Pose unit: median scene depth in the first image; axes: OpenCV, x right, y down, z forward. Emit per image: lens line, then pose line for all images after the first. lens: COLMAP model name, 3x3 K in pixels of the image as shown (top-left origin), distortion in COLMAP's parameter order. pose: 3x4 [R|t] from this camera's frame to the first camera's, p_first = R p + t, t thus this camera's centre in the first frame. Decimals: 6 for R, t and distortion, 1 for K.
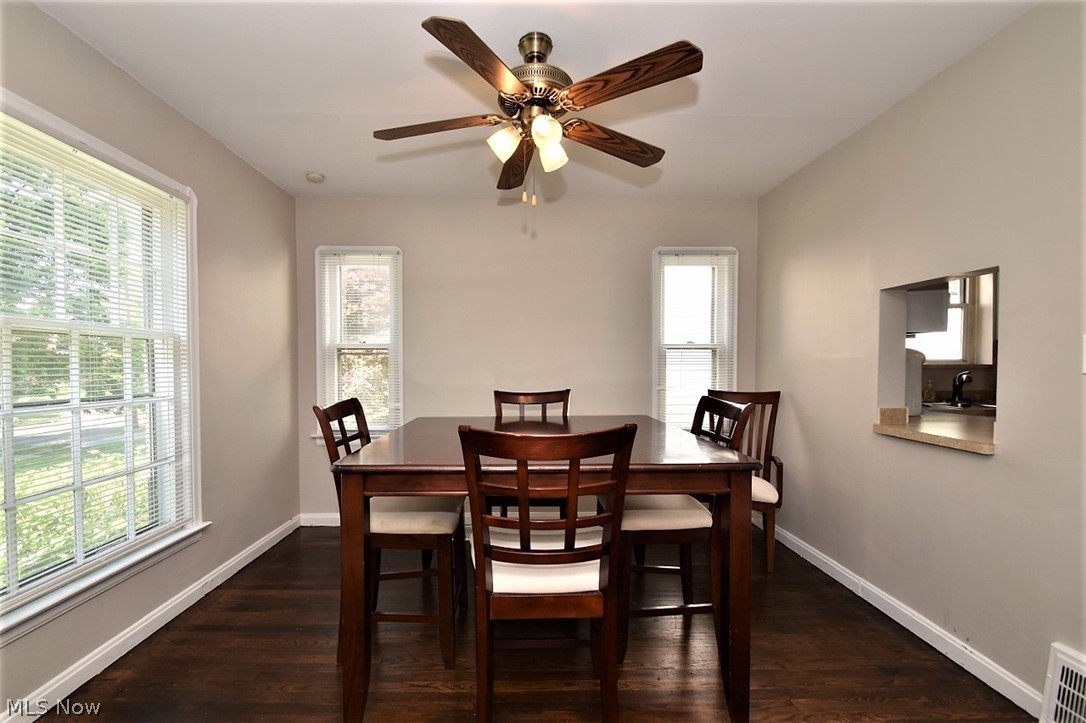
lens RADIAL K [[484.7, 0, 541.9], [0, 484.7, 366.3], [0, 0, 1]] dist [-0.021130, -0.000773]
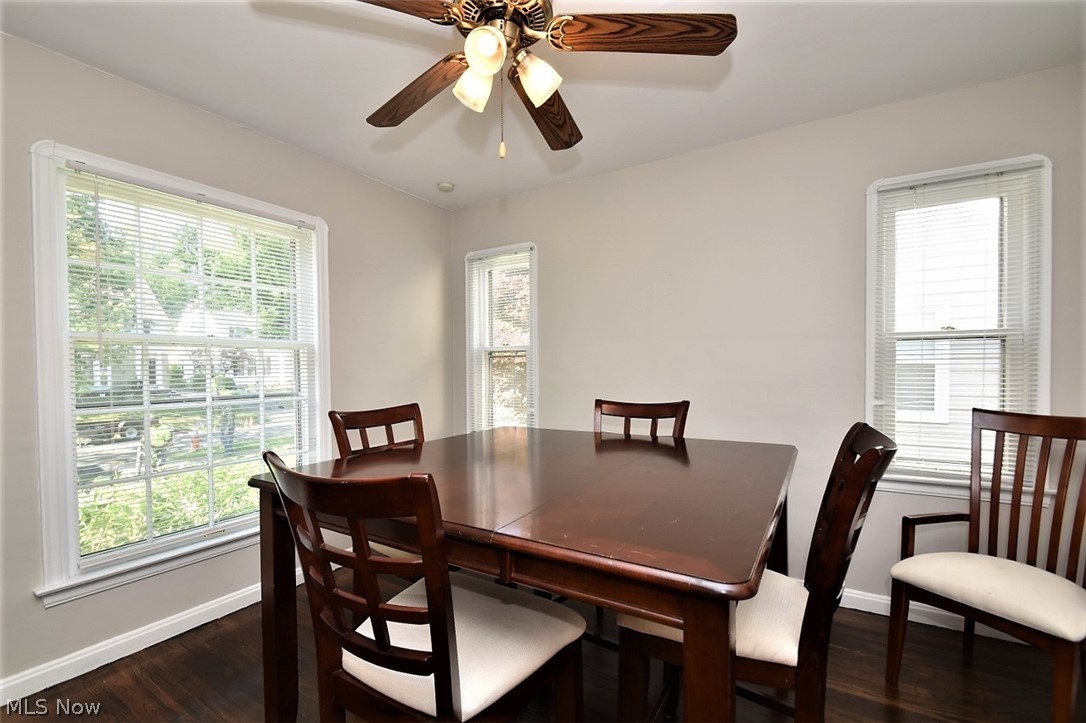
lens RADIAL K [[484.7, 0, 541.9], [0, 484.7, 365.9], [0, 0, 1]] dist [-0.021130, -0.000773]
pose [[0.817637, -0.006847, -0.575693, 0.292127], [0.006149, 0.999976, -0.003160, -0.004047], [0.575701, -0.000956, 0.817660, 0.271931]]
